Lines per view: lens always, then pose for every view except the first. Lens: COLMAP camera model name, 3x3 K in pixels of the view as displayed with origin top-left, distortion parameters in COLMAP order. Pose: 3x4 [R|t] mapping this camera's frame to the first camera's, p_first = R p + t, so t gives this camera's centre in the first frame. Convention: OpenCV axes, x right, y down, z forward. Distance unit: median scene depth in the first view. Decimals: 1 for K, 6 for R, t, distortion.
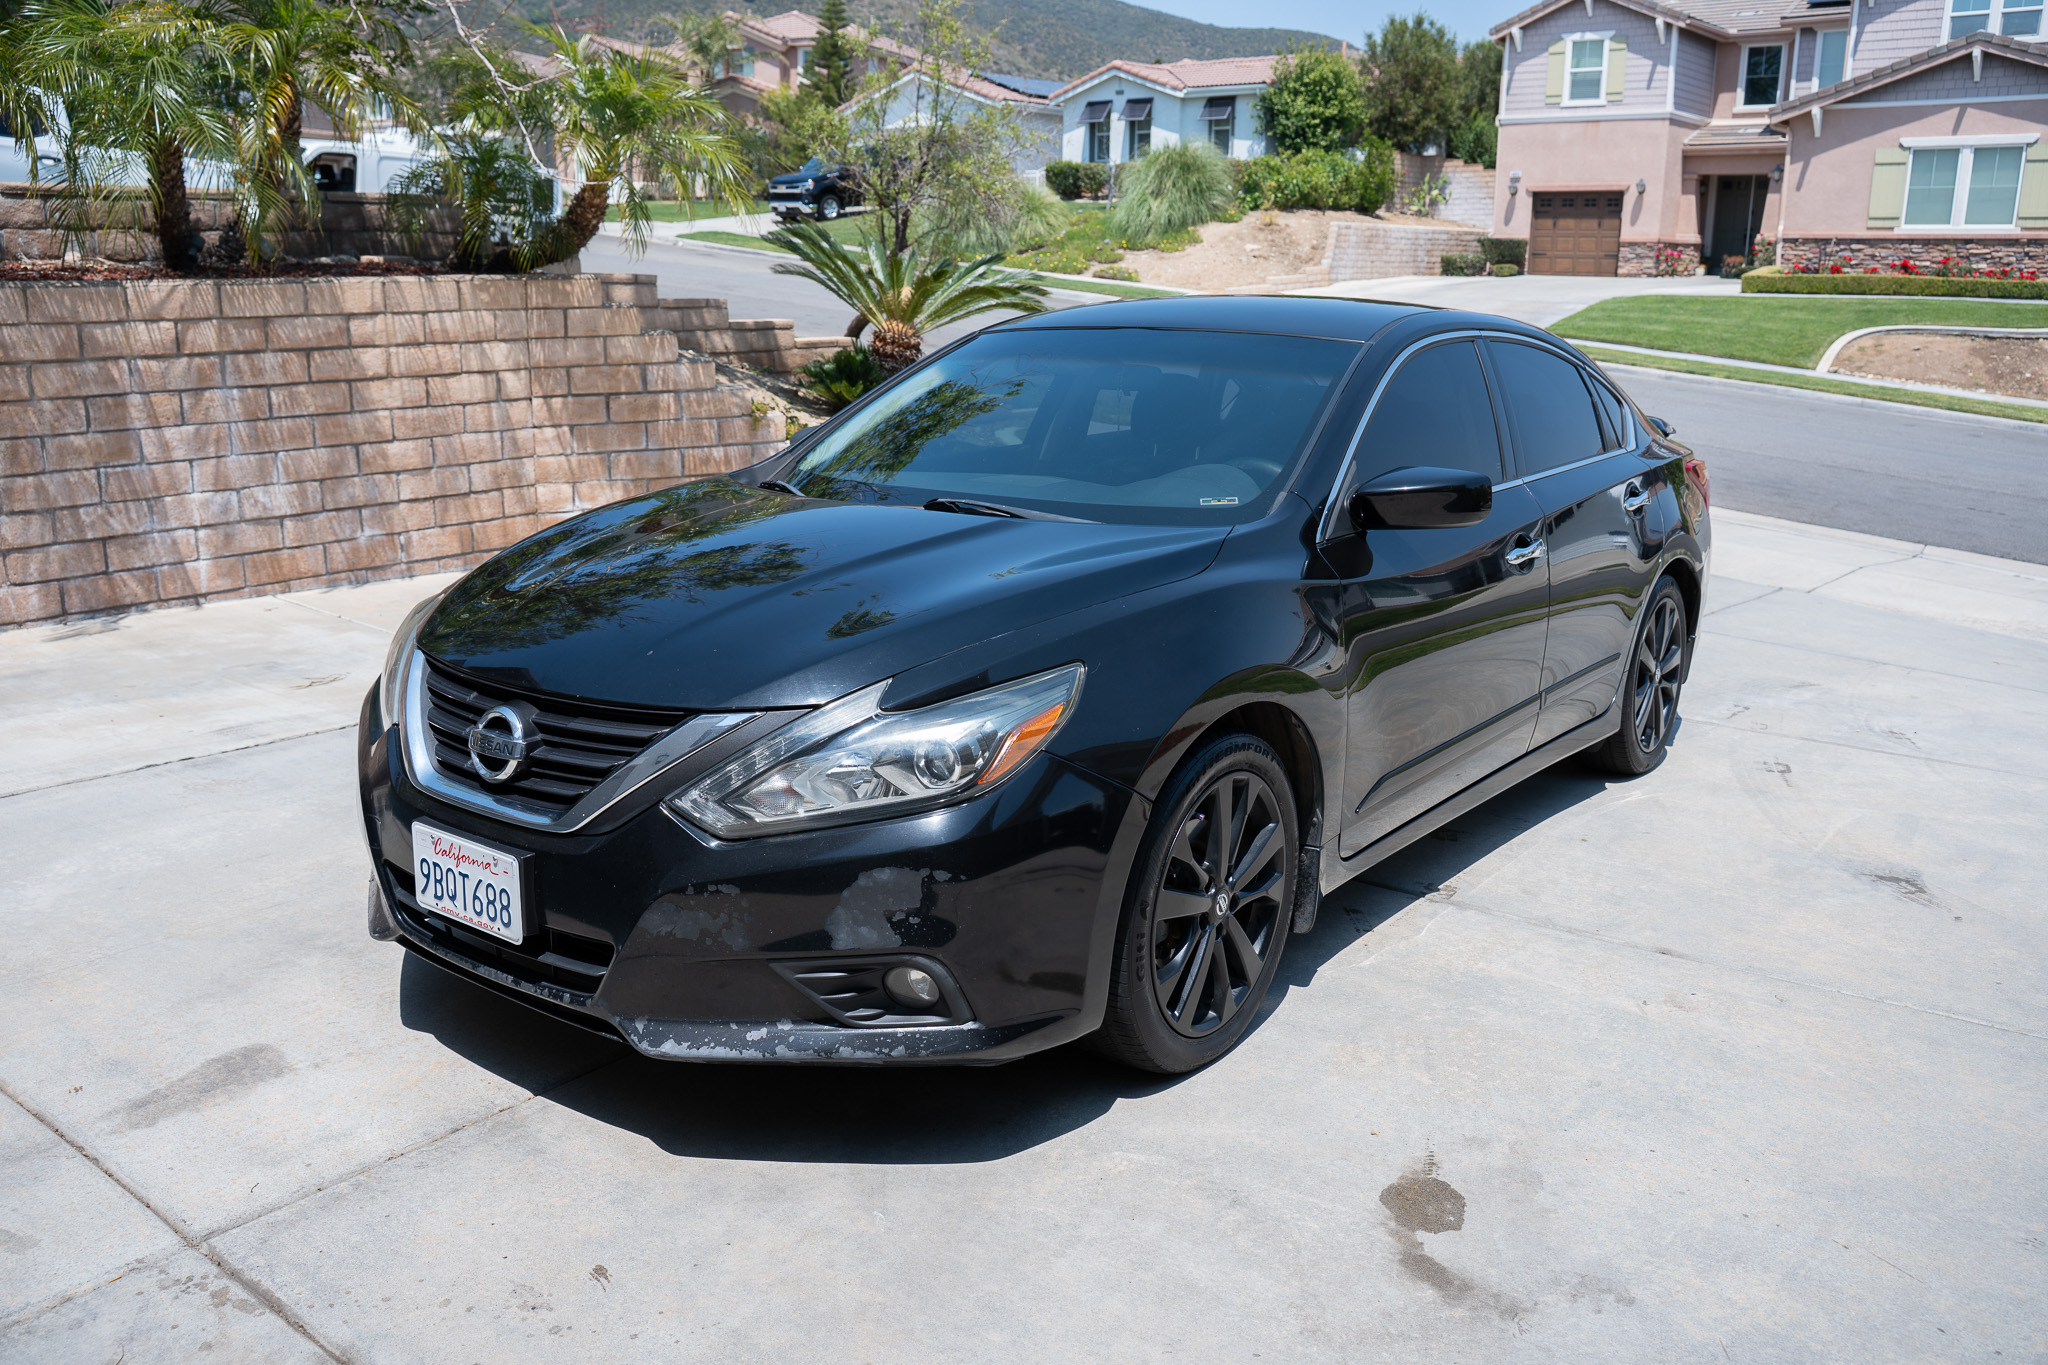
lens RADIAL K [[1688.5, 0, 1002.5], [0, 1688.5, 686.3], [0, 0, 1]] dist [-0.079996, 0.040382]
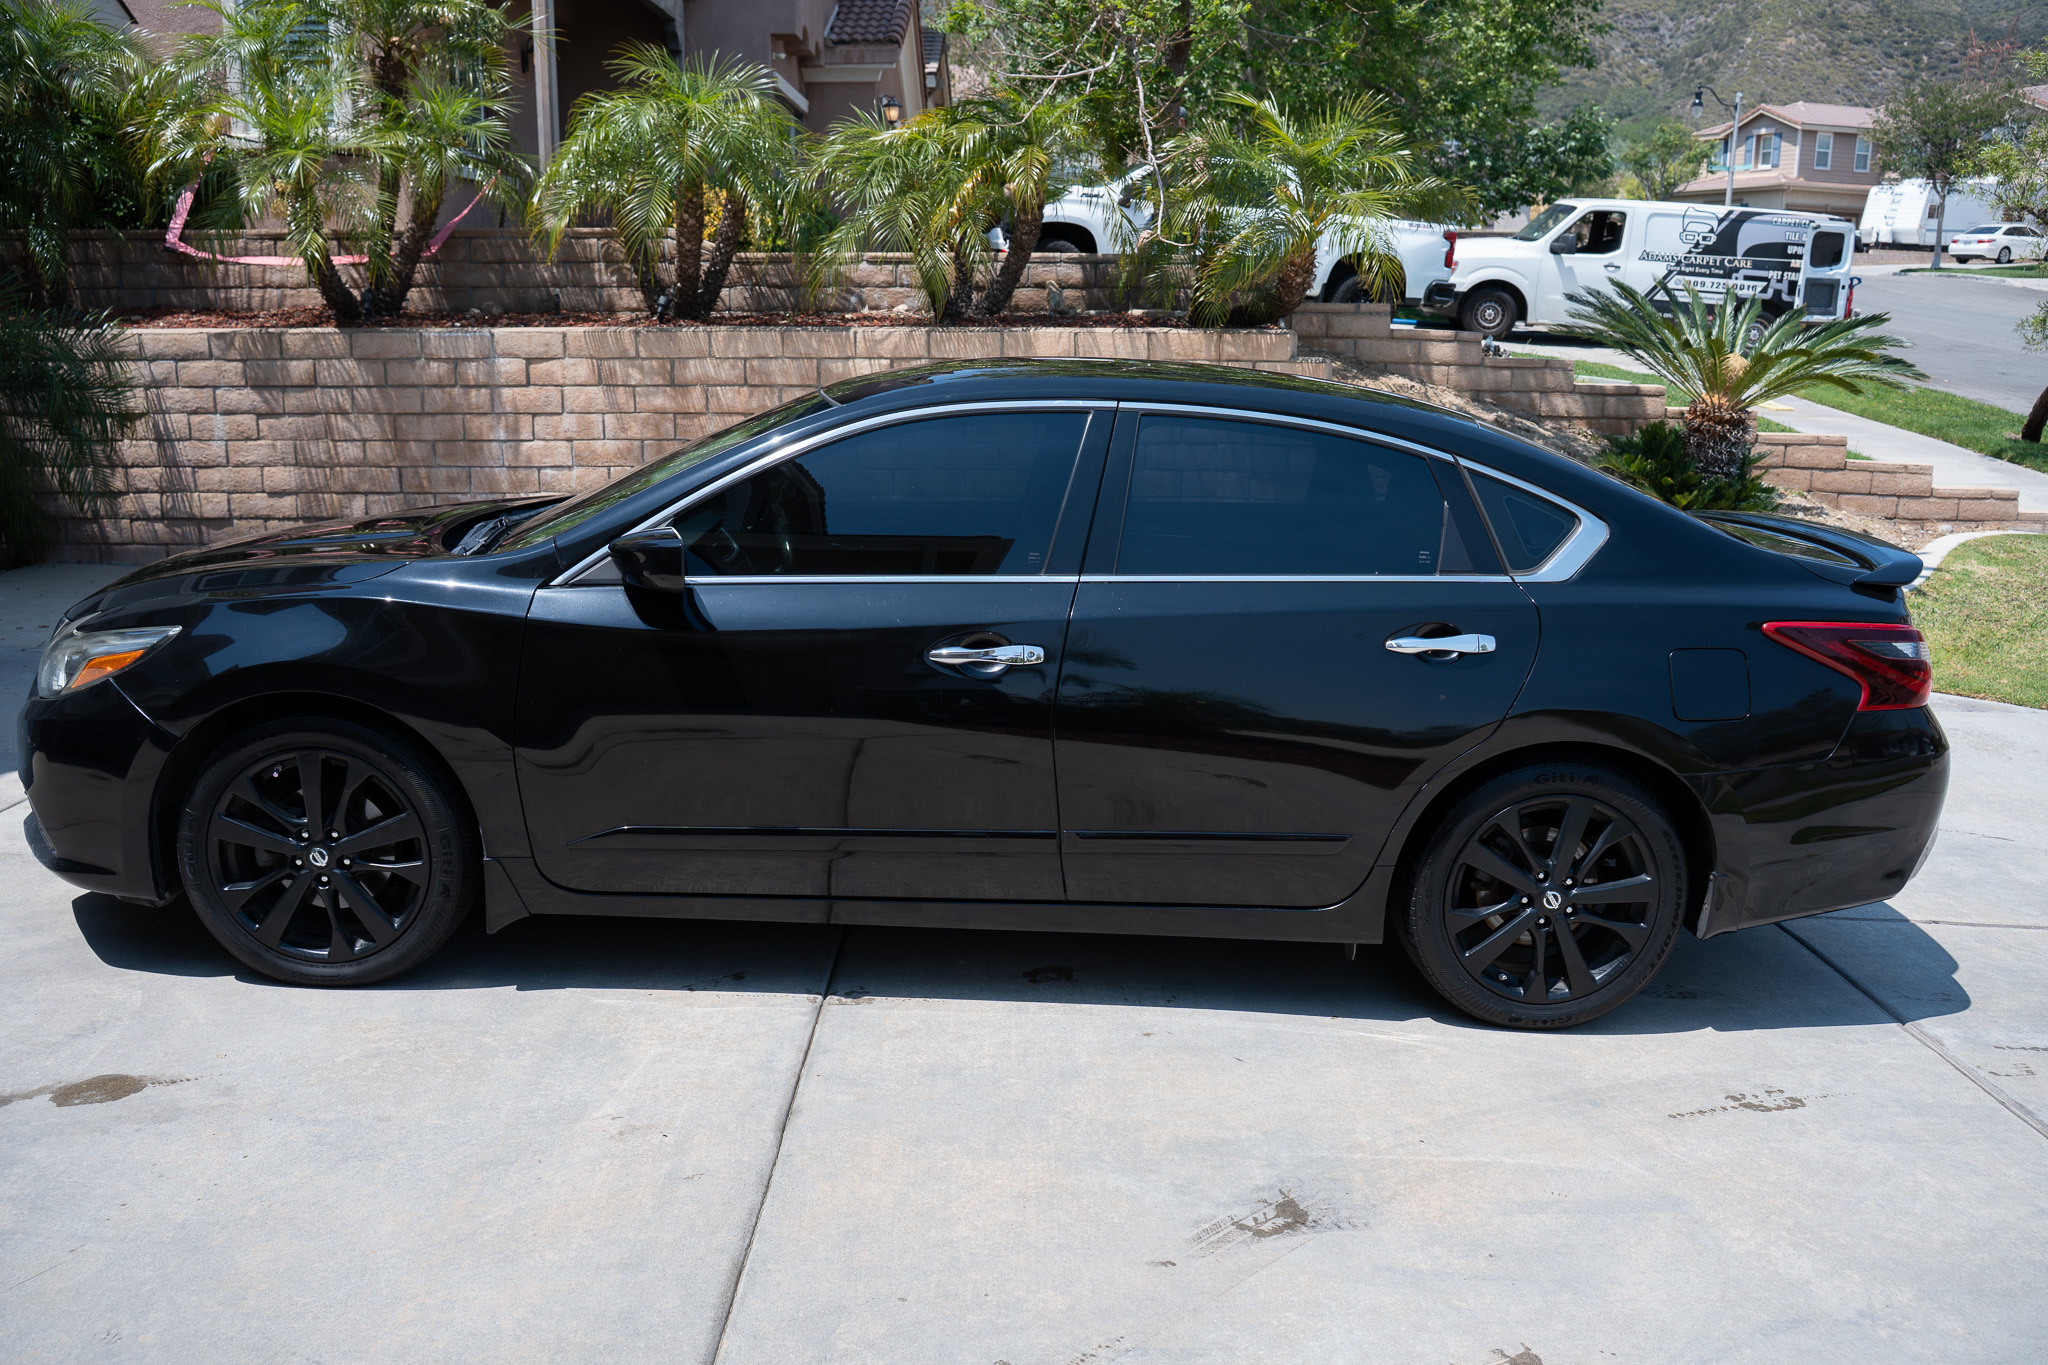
lens RADIAL K [[1688.5, 0, 1017.3], [0, 1688.5, 691.8], [0, 0, 1]] dist [-0.079996, 0.040382]
pose [[0.608941, 0.174061, -0.773883, 1.514354], [-0.195435, 0.978473, 0.066296, -0.185191], [0.768763, 0.110873, 0.629850, 0.705025]]
